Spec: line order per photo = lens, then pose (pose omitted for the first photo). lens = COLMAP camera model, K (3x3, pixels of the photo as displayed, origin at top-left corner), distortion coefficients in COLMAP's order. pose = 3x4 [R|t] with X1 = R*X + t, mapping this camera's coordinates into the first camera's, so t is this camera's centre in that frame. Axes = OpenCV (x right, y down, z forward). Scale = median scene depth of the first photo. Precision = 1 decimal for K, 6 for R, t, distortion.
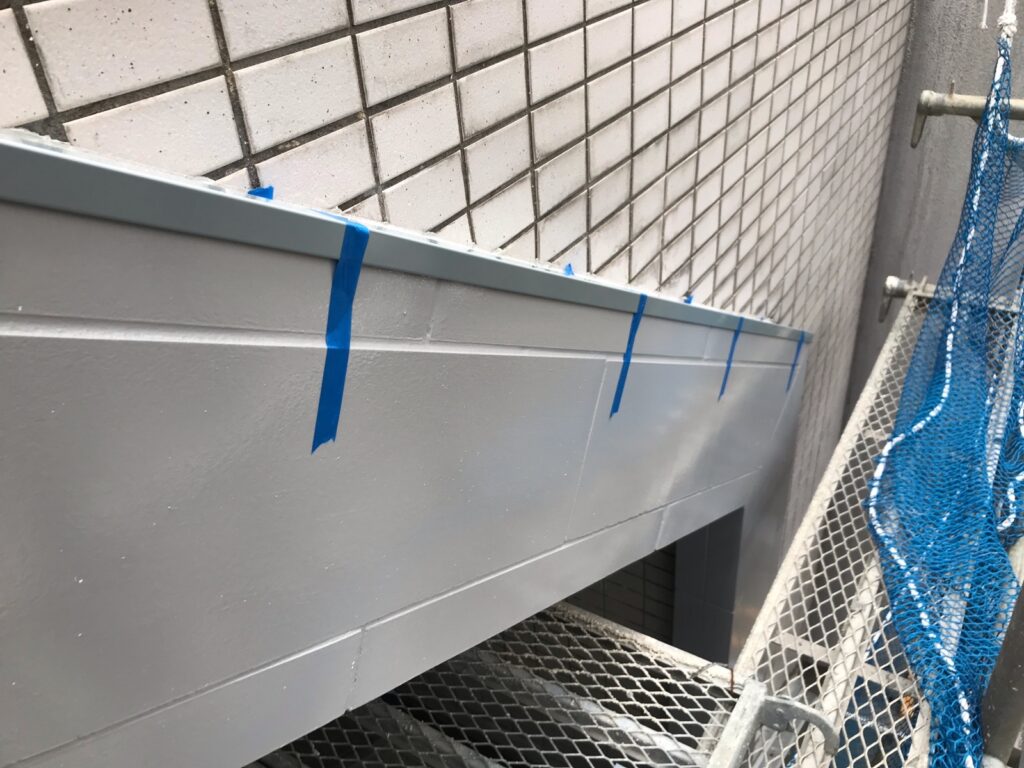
lens RADIAL K [[846.9, 0, 520.1], [0, 846.9, 384.3], [0, 0, 1]] dist [0.015460, -0.013452]
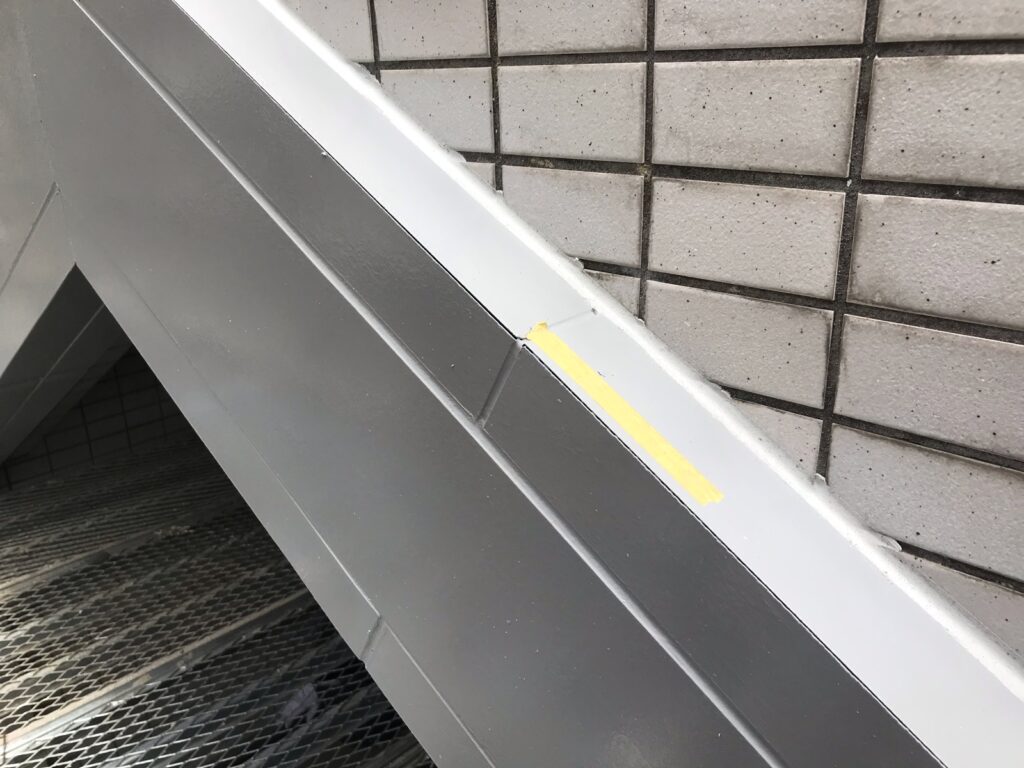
lens RADIAL K [[846.9, 0, 517.2], [0, 846.9, 388.3], [0, 0, 1]] dist [0.015460, -0.013452]
pose [[-0.206807, 0.403948, -0.891099, 0.292203], [-0.502785, 0.737444, 0.450980, -0.229627], [0.839308, 0.541297, 0.050591, 0.489381]]
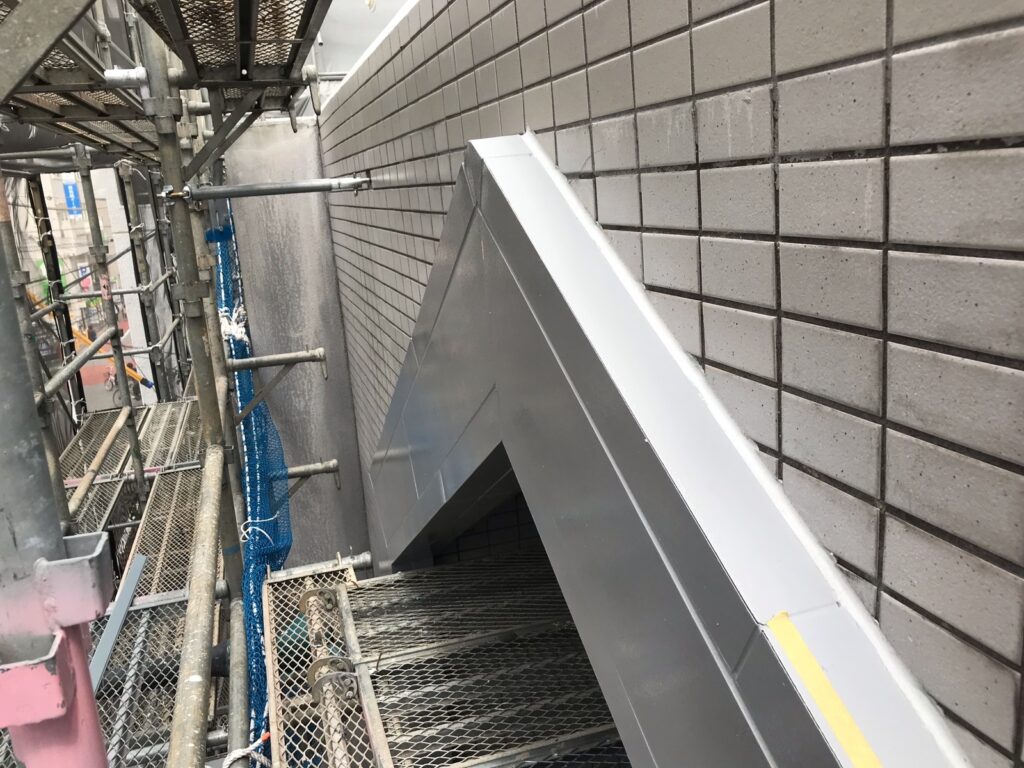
lens RADIAL K [[846.9, 0, 519.9], [0, 846.9, 389.6], [0, 0, 1]] dist [0.015460, -0.013452]
pose [[-0.647104, 0.284413, -0.707365, 0.337316], [-0.316911, 0.743513, 0.588860, -0.413043], [0.693414, 0.605226, -0.390996, 0.510045]]
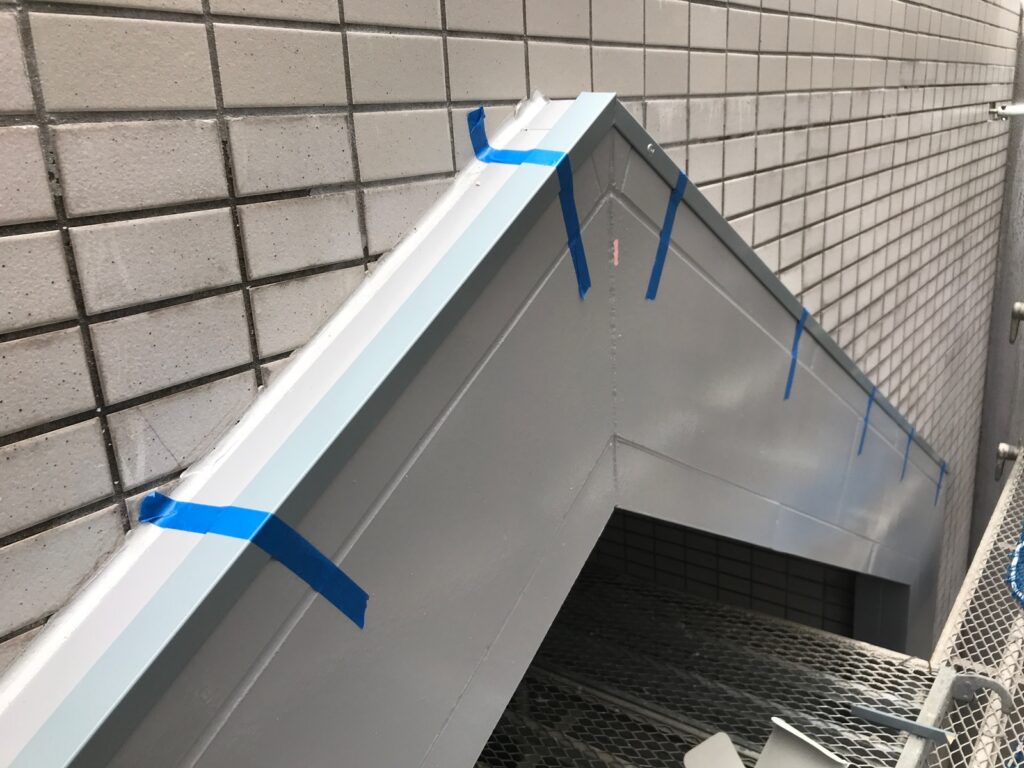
lens RADIAL K [[846.9, 0, 516.5], [0, 846.9, 385.4], [0, 0, 1]] dist [0.015460, -0.013452]
pose [[0.995696, 0.025980, -0.088963, -0.332264], [-0.048239, 0.964909, -0.258116, 0.291816], [0.079136, 0.261296, 0.962009, -0.571446]]
